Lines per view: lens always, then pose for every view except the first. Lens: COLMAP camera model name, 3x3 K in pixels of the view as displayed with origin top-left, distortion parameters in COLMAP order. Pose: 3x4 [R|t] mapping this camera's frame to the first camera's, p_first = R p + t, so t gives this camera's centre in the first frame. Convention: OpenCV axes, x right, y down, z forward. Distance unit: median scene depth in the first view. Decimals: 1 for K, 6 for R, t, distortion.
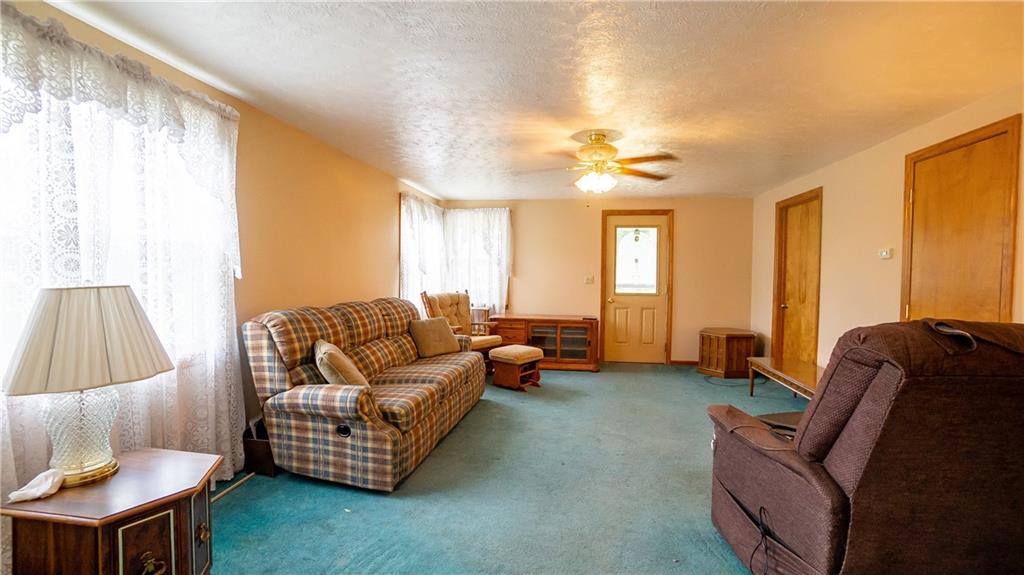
lens RADIAL K [[450.9, 0, 505.8], [0, 450.9, 290.7], [0, 0, 1]] dist [-0.062589, 0.021836]
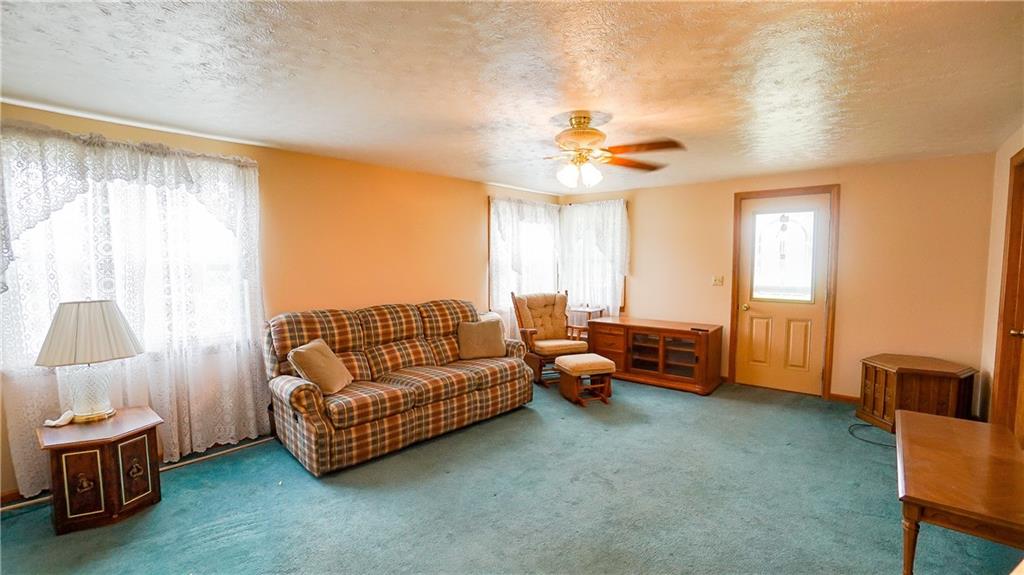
lens RADIAL K [[450.9, 0, 505.8], [0, 450.9, 290.7], [0, 0, 1]] dist [-0.062589, 0.021836]
pose [[0.844754, 0.023771, -0.534627, 0.388049], [-0.009034, 0.999504, 0.030167, -0.035651], [0.535079, -0.020654, 0.844550, 0.155318]]
